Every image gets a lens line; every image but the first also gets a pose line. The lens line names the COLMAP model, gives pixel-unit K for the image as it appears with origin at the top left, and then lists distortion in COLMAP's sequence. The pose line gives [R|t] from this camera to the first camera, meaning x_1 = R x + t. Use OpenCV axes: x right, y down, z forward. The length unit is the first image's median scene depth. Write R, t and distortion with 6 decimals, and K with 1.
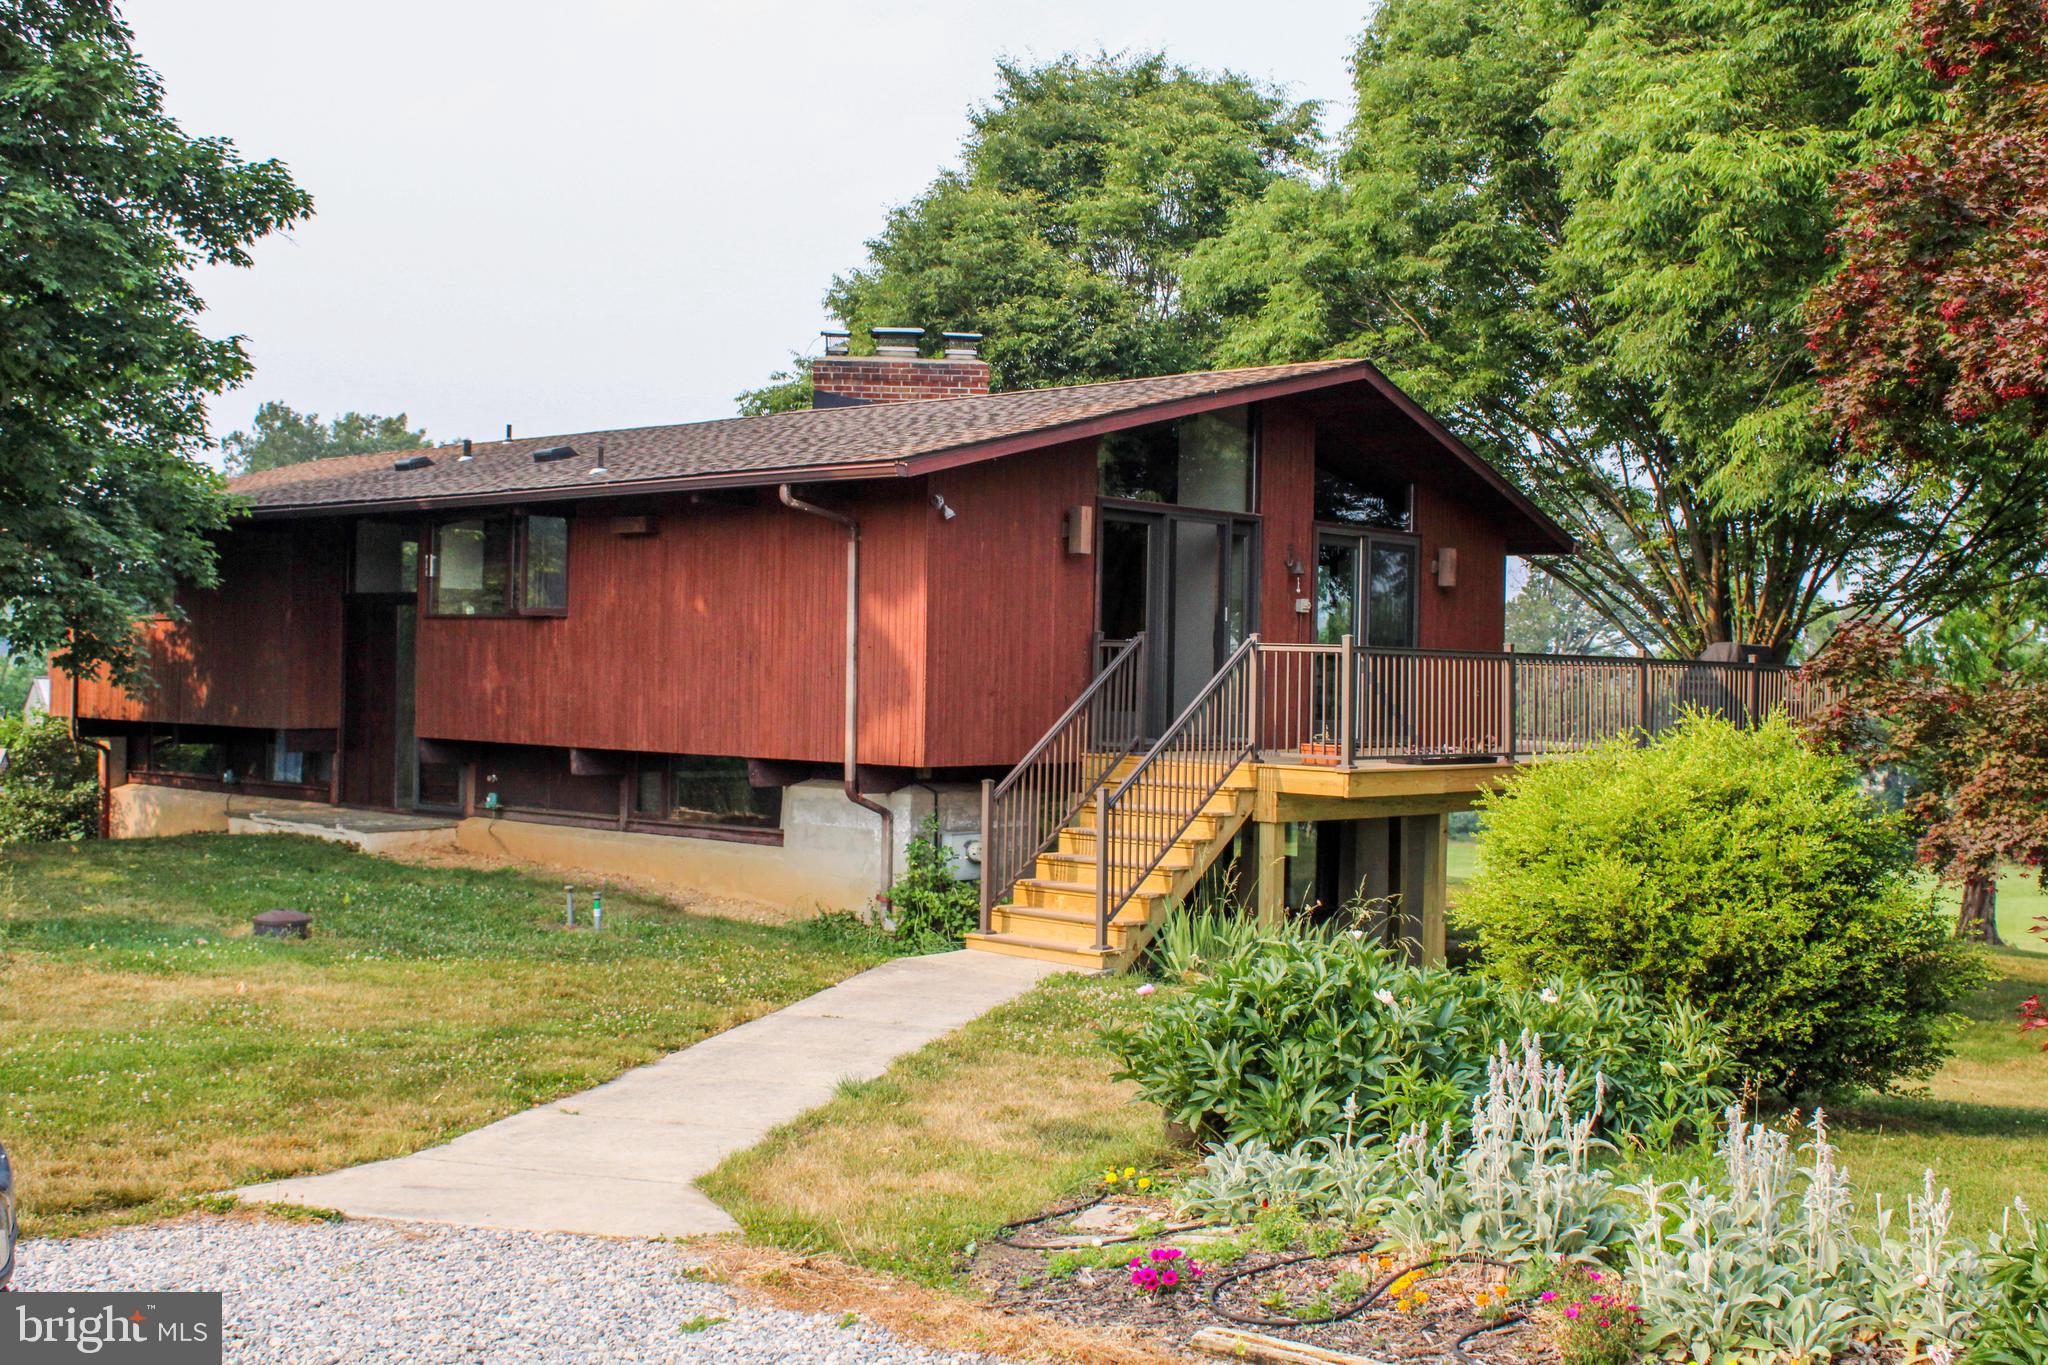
lens RADIAL K [[2268.4, 0, 1024.8], [0, 2268.4, 674.0], [0, 0, 1]] dist [-0.077145, 0.000000]
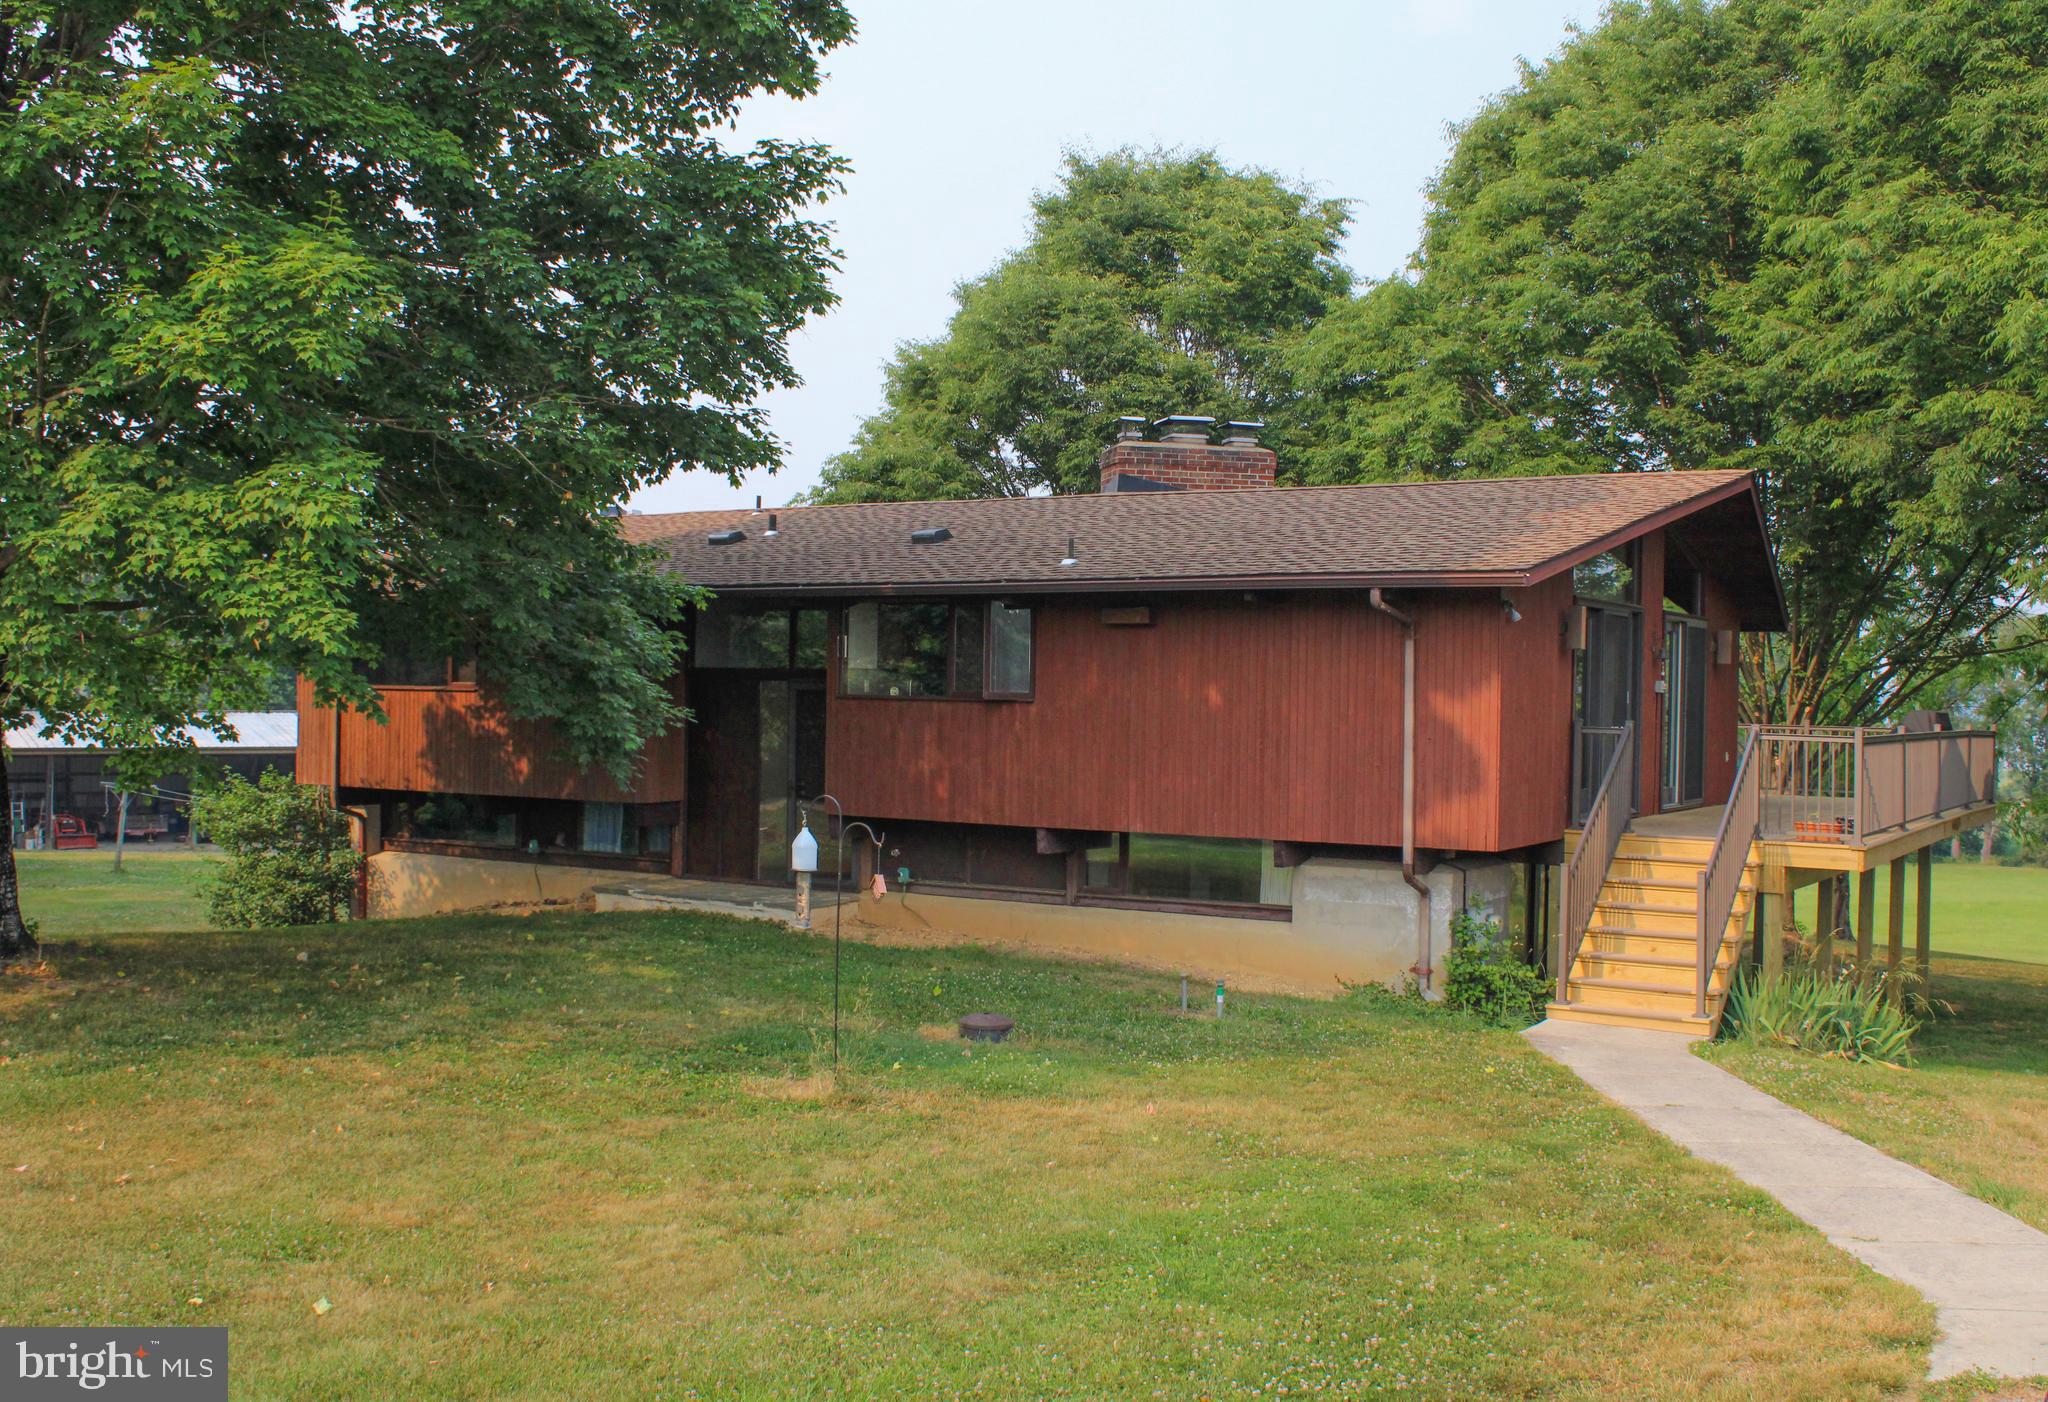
lens RADIAL K [[2079.4, 0, 1023.1], [0, 2079.4, 709.3], [0, 0, 1]] dist [-0.096441, 0.000000]
pose [[0.983622, -0.005338, 0.180162, -0.312418], [0.003076, 0.999913, 0.012832, -0.028099], [-0.180215, -0.012067, 0.983553, 0.052314]]
